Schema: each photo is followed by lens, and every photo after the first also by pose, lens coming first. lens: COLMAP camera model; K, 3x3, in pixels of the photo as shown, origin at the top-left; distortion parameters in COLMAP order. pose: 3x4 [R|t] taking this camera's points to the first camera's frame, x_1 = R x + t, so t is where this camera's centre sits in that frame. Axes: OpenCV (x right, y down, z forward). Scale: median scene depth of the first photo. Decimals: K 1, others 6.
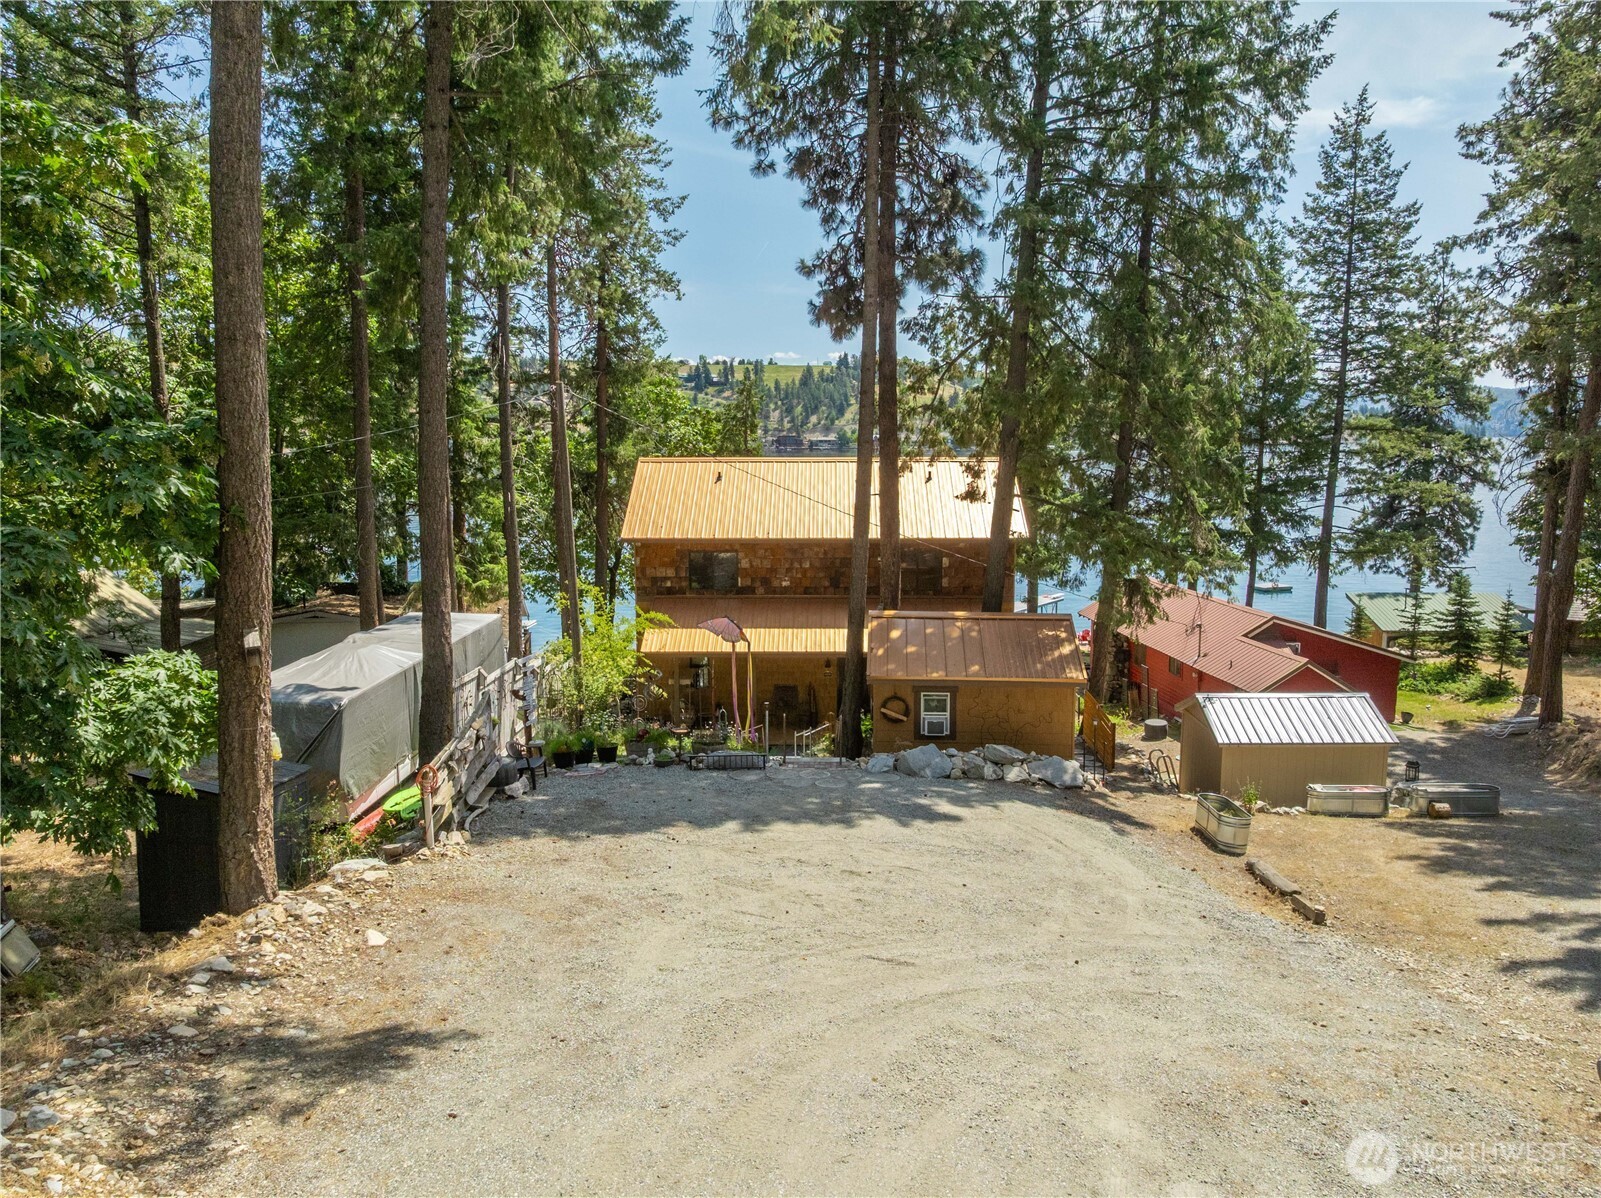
lens RADIAL K [[1128.0, 0, 800.5], [0, 1128.0, 599.0], [0, 0, 1]] dist [-0.038267, 0.004506]
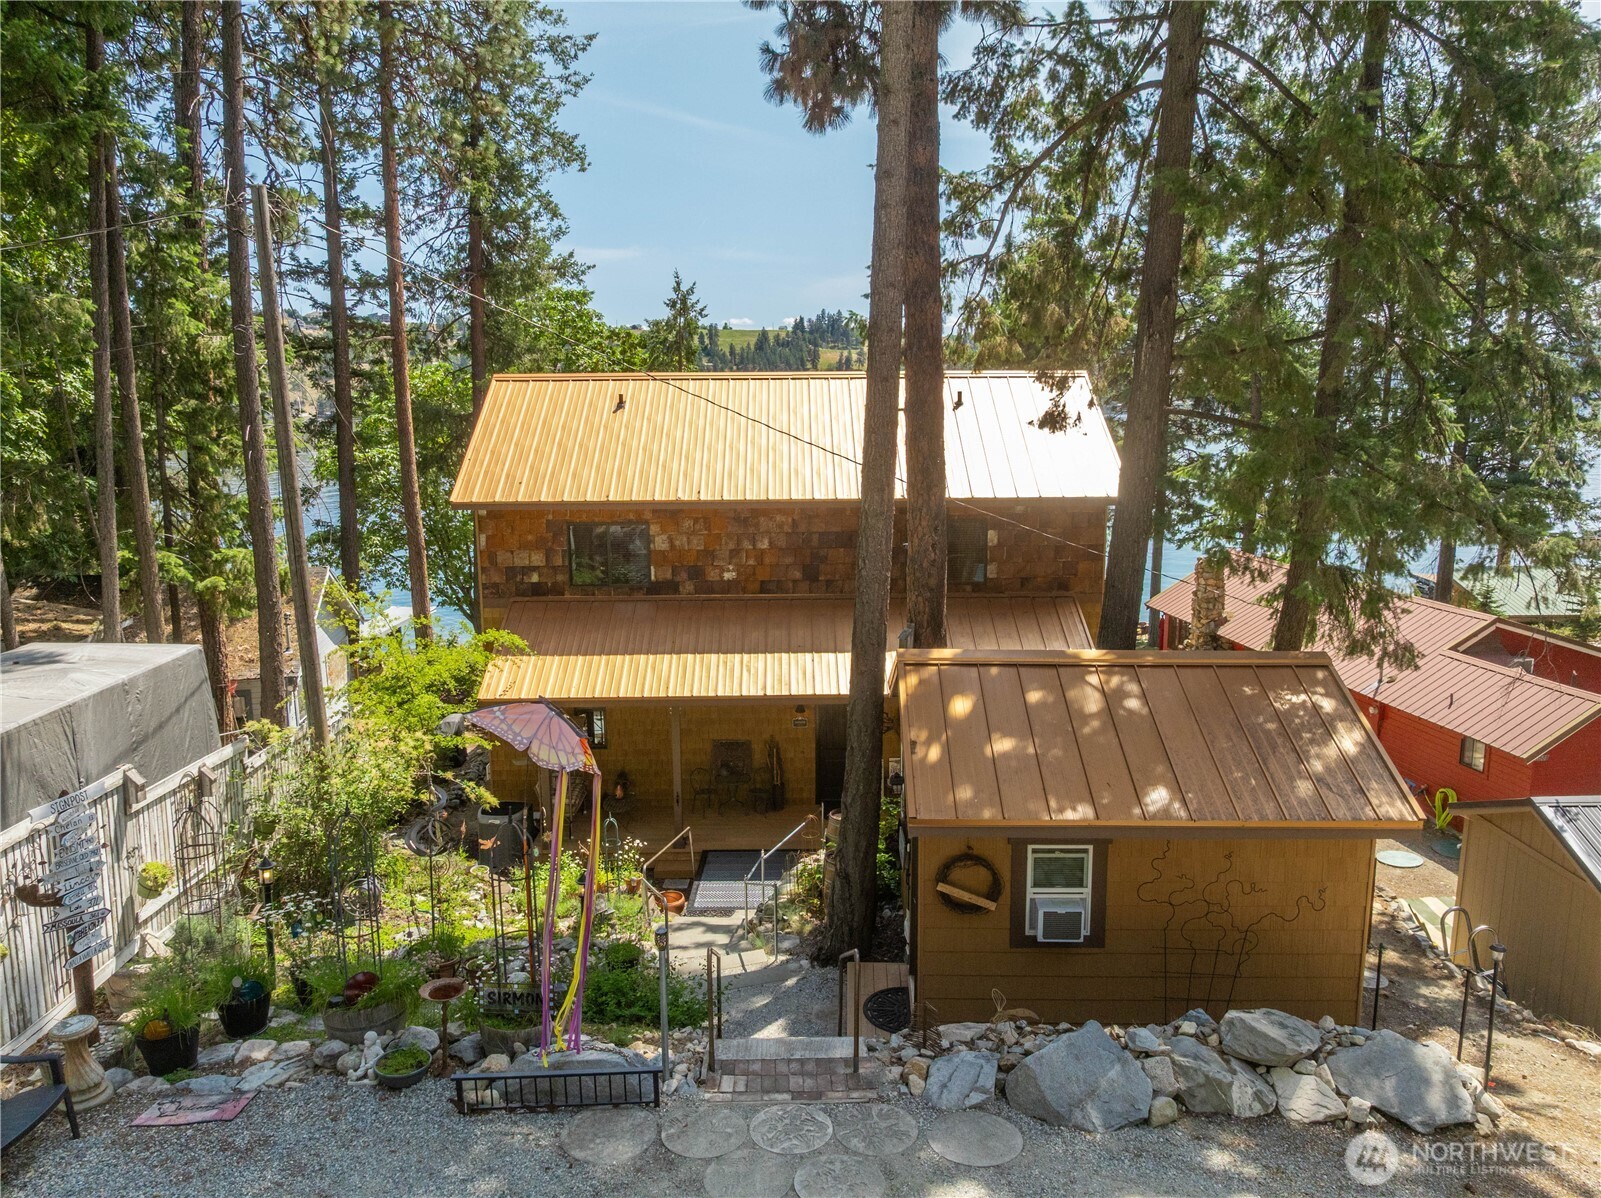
lens RADIAL K [[1128.0, 0, 800.5], [0, 1128.0, 599.0], [0, 0, 1]] dist [-0.038267, 0.004506]
pose [[0.999250, -0.011063, 0.037115, 0.002720], [0.009981, 0.999524, 0.029188, -0.020518], [-0.037420, -0.028796, 0.998885, 0.442121]]
